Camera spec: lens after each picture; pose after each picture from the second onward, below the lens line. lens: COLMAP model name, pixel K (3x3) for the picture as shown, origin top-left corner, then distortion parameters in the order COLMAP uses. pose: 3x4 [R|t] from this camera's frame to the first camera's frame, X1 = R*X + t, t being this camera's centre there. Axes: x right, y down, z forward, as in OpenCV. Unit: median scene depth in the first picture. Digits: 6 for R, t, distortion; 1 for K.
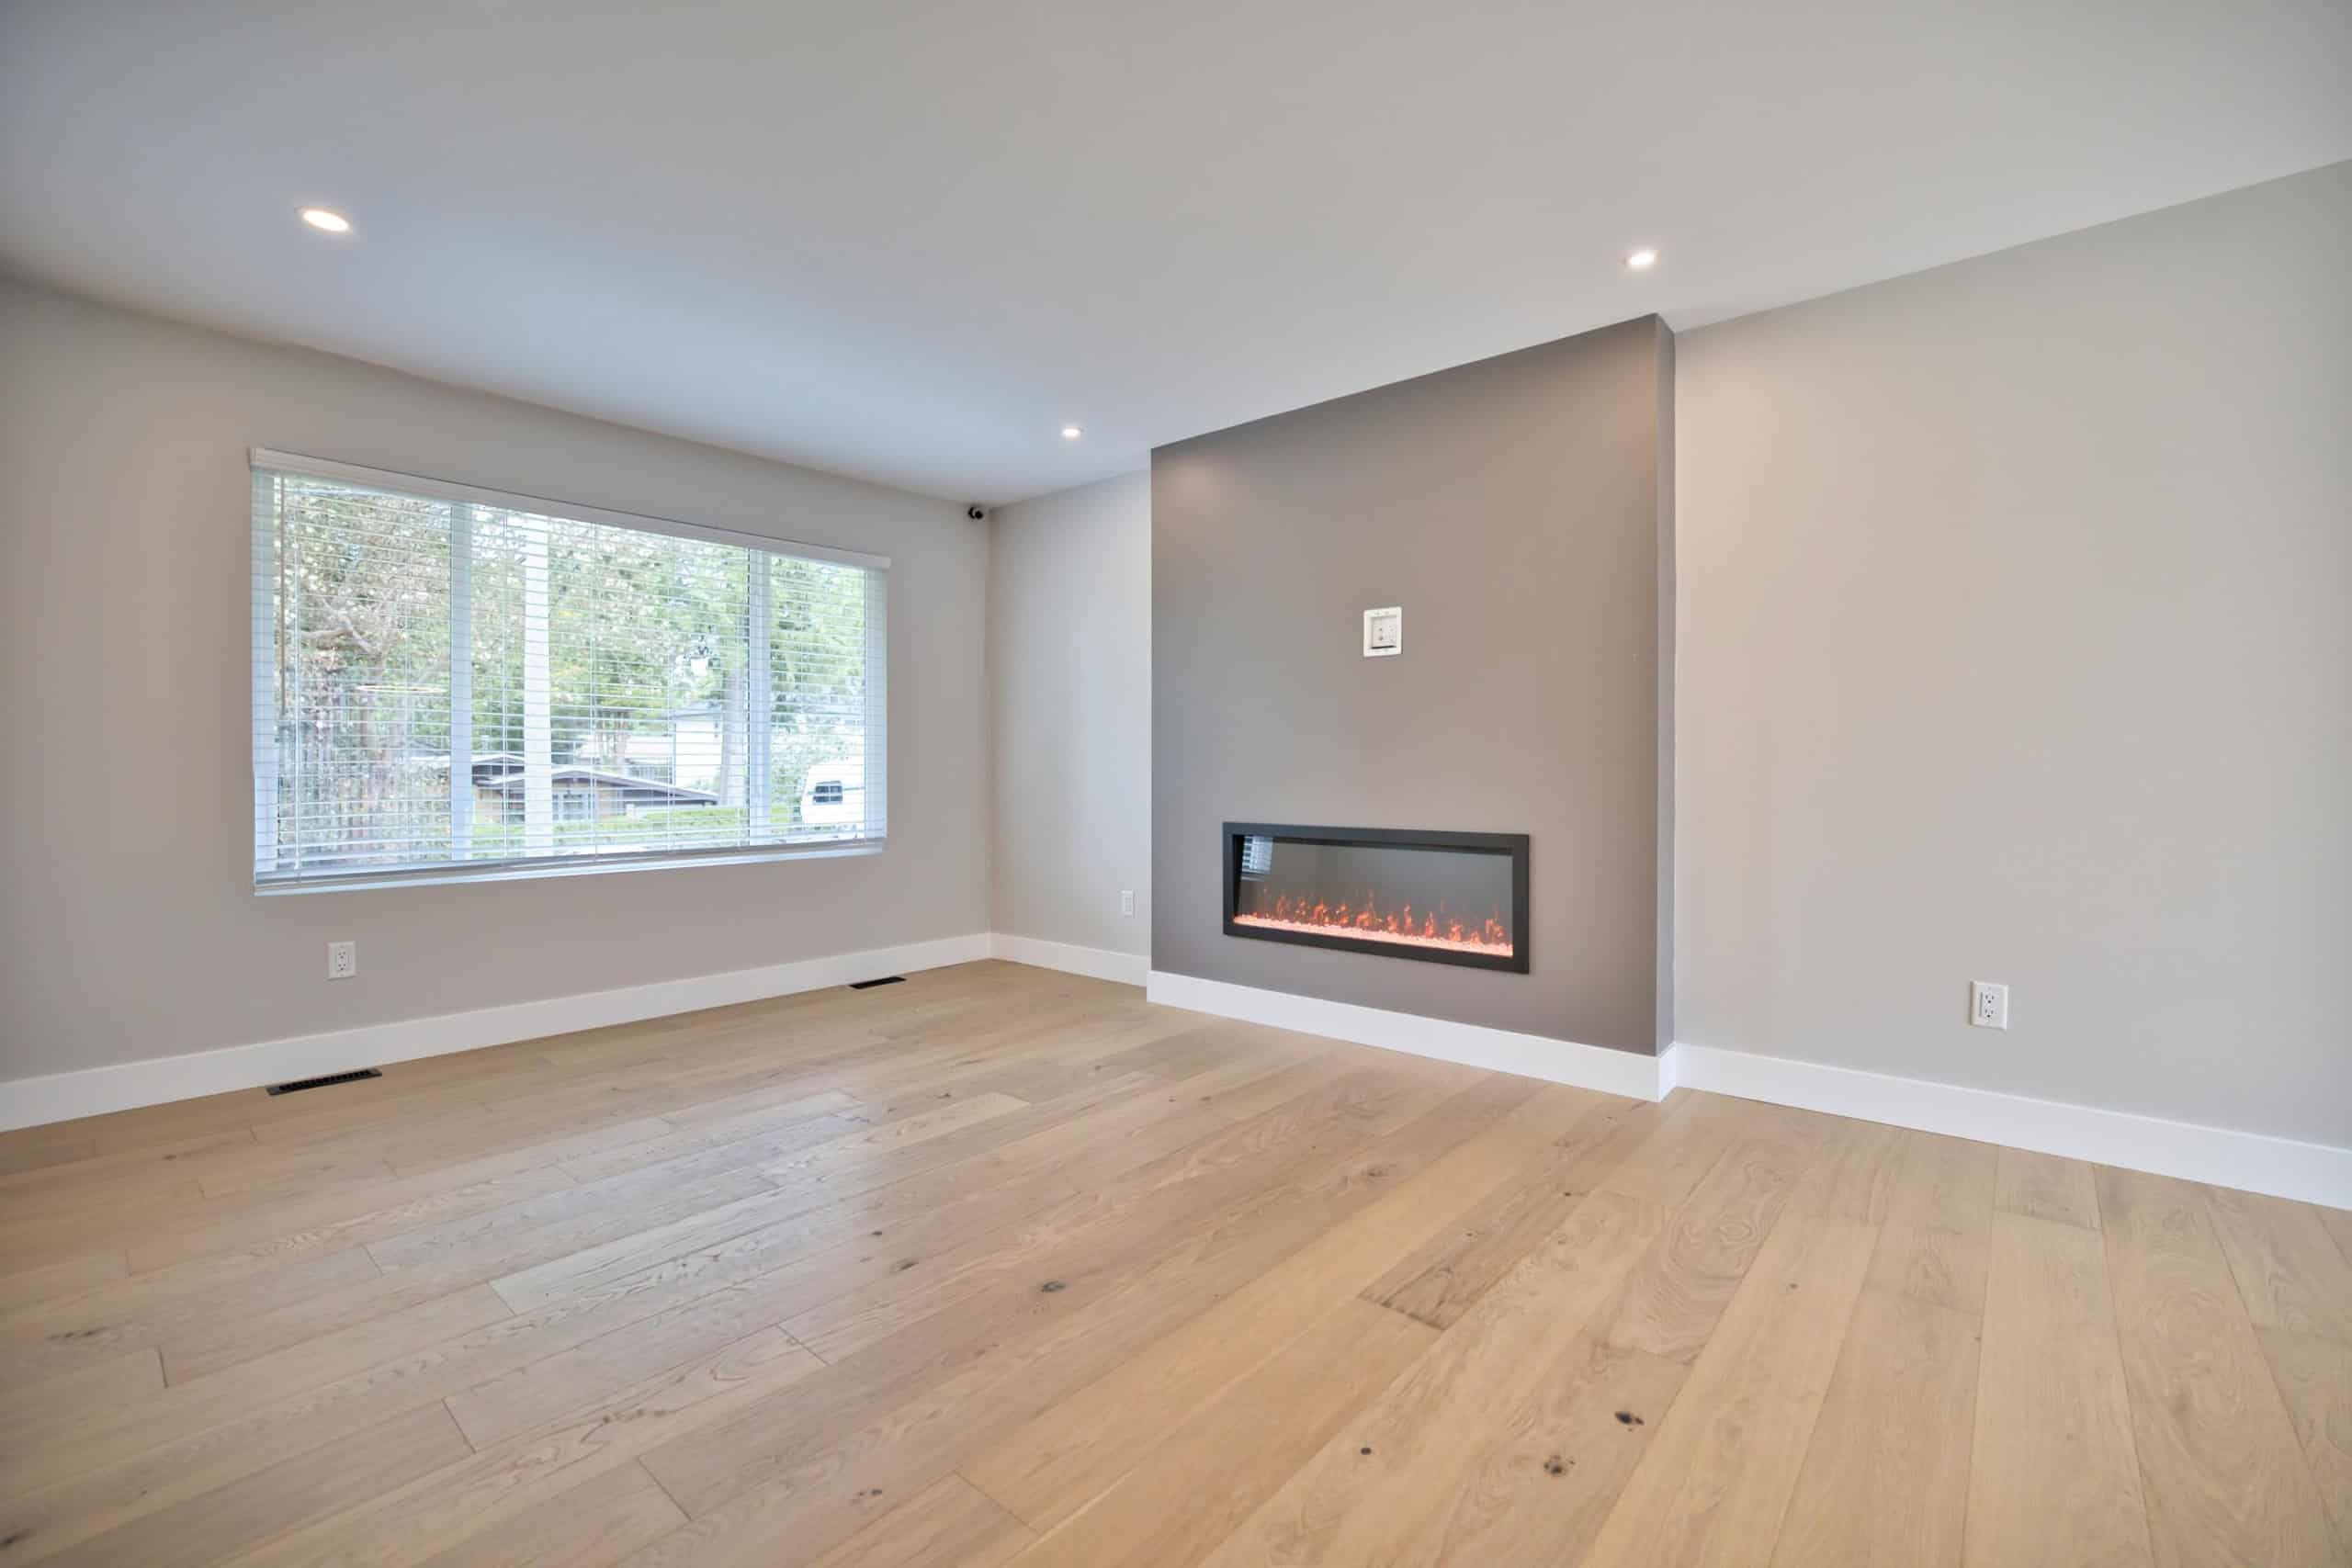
lens RADIAL K [[1006.3, 0, 1182.5], [0, 1006.3, 772.2], [0, 0, 1]] dist [-0.049484, 0.016906]
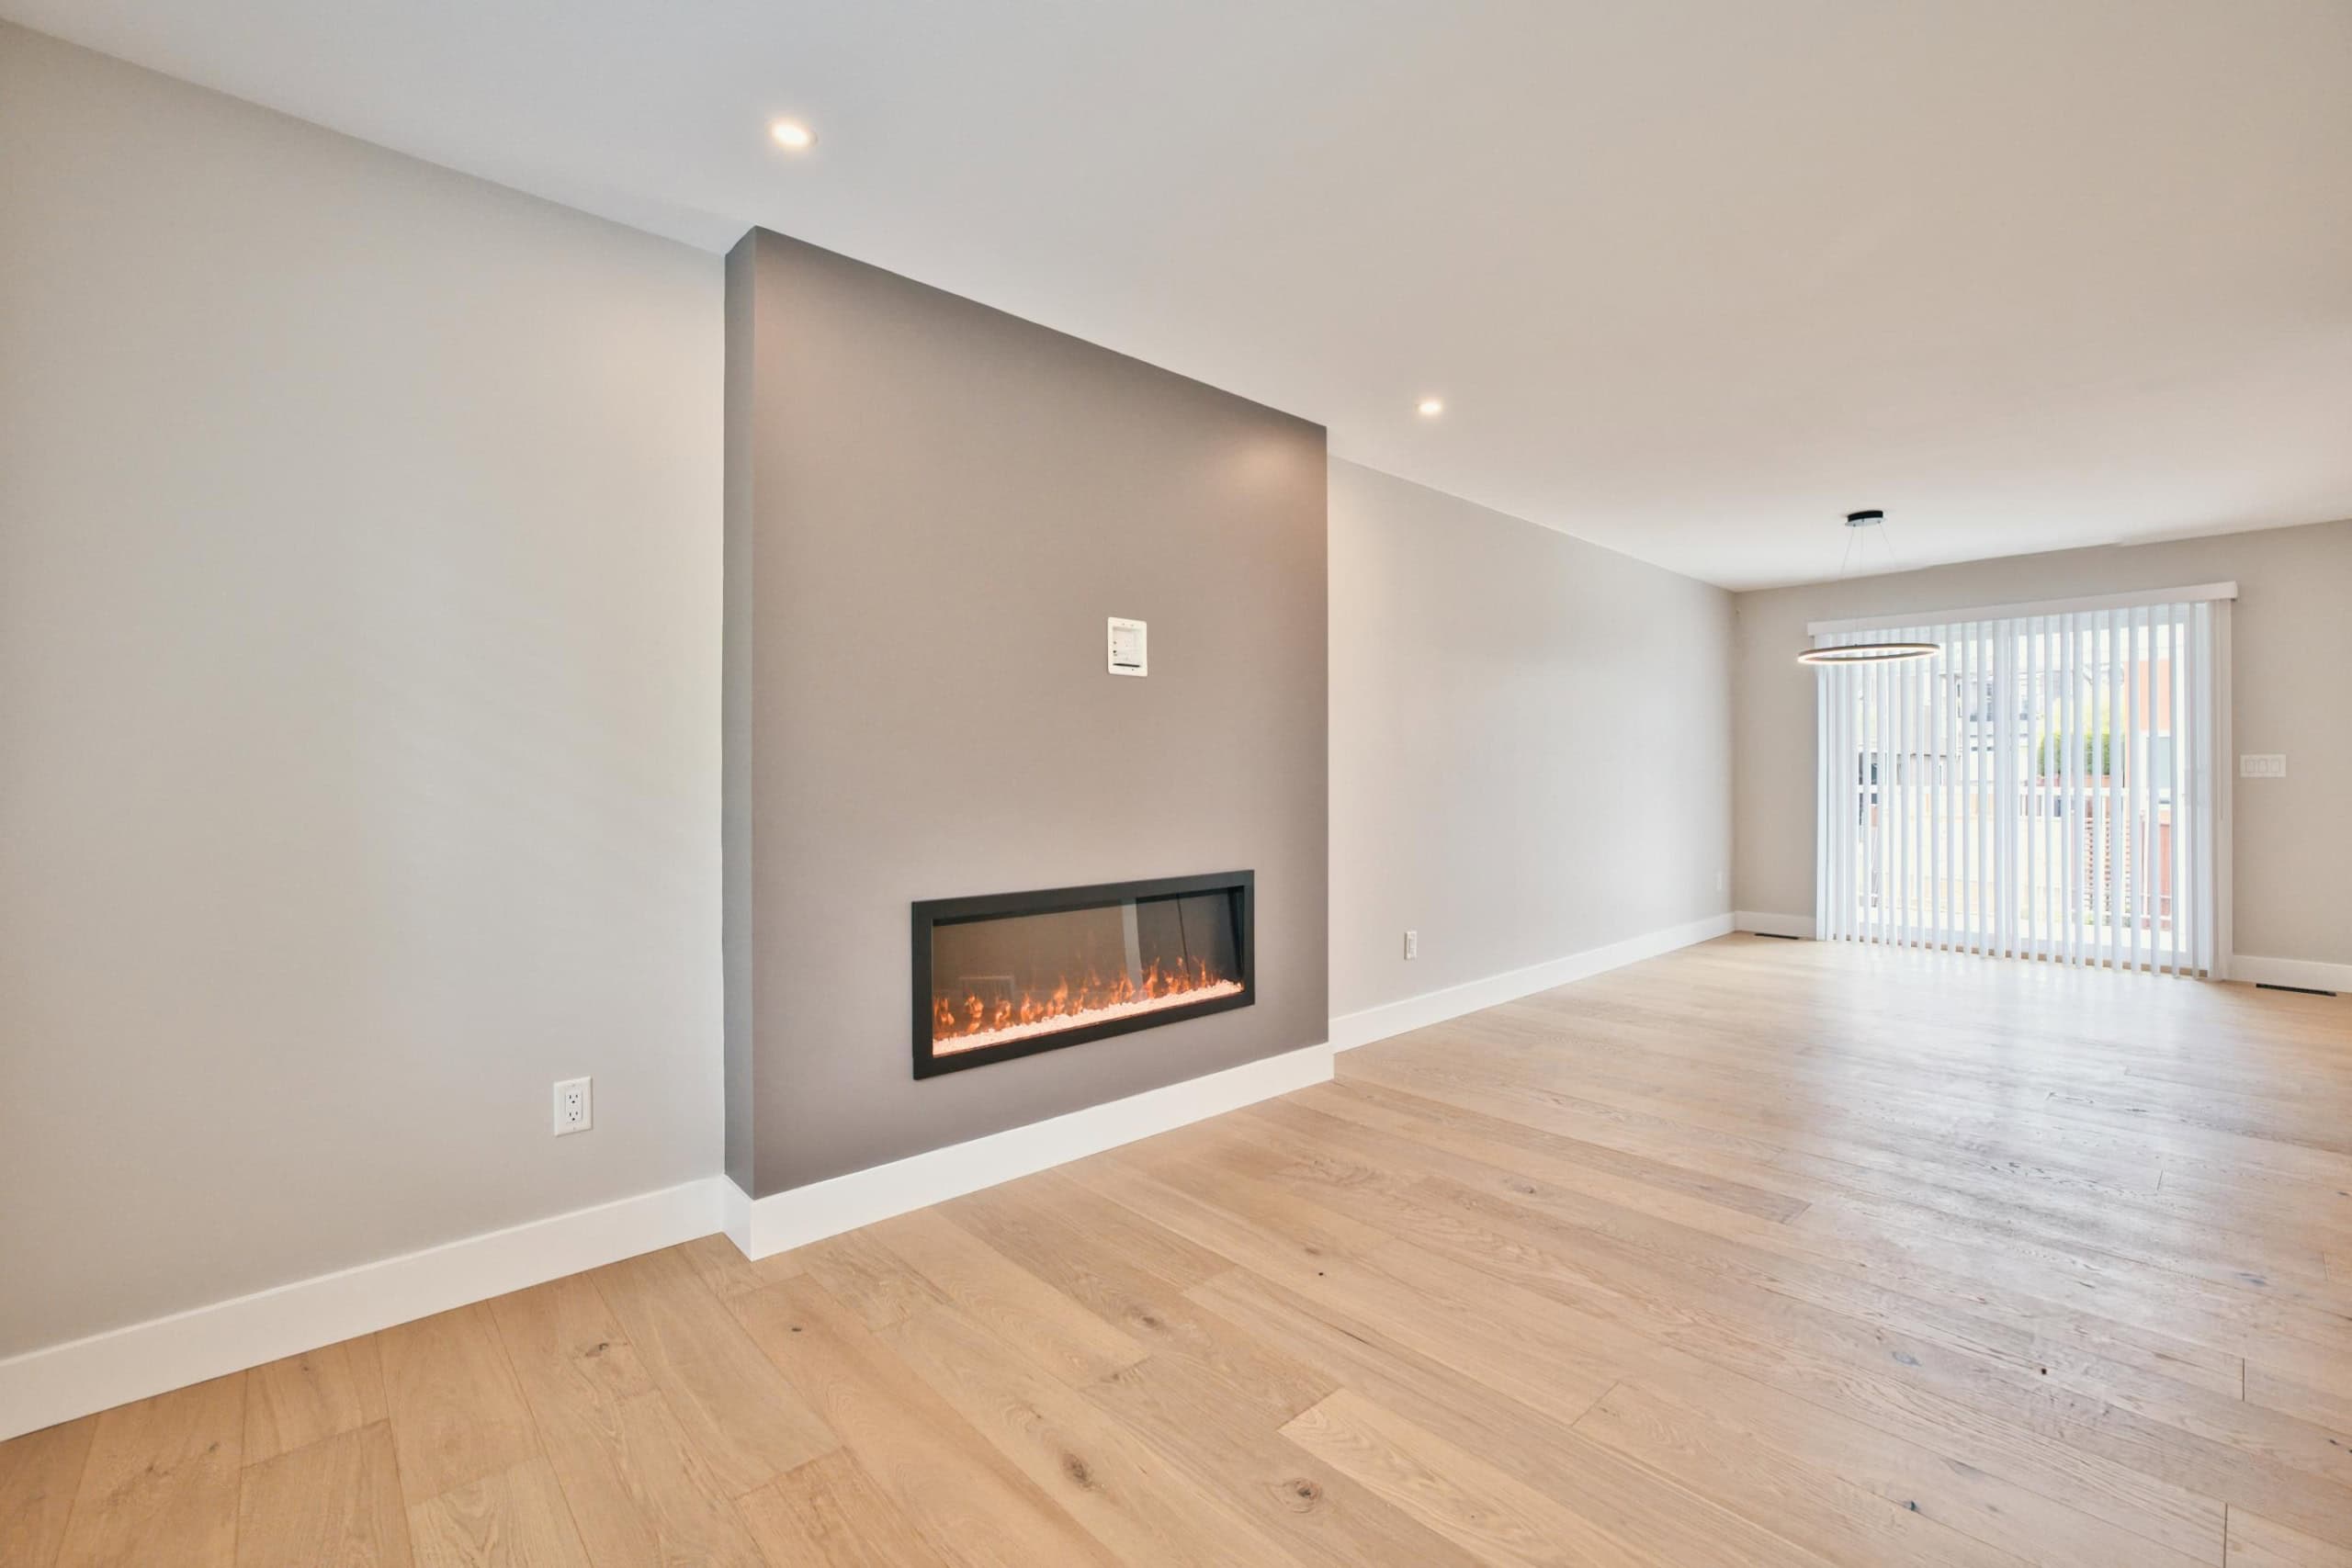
lens RADIAL K [[1006.3, 0, 1182.5], [0, 1006.3, 772.2], [0, 0, 1]] dist [-0.049484, 0.016906]
pose [[0.132339, -0.000351, 0.991204, -0.662244], [0.005850, 0.999983, -0.000427, -0.036229], [-0.991187, 0.005856, 0.132339, 0.888746]]
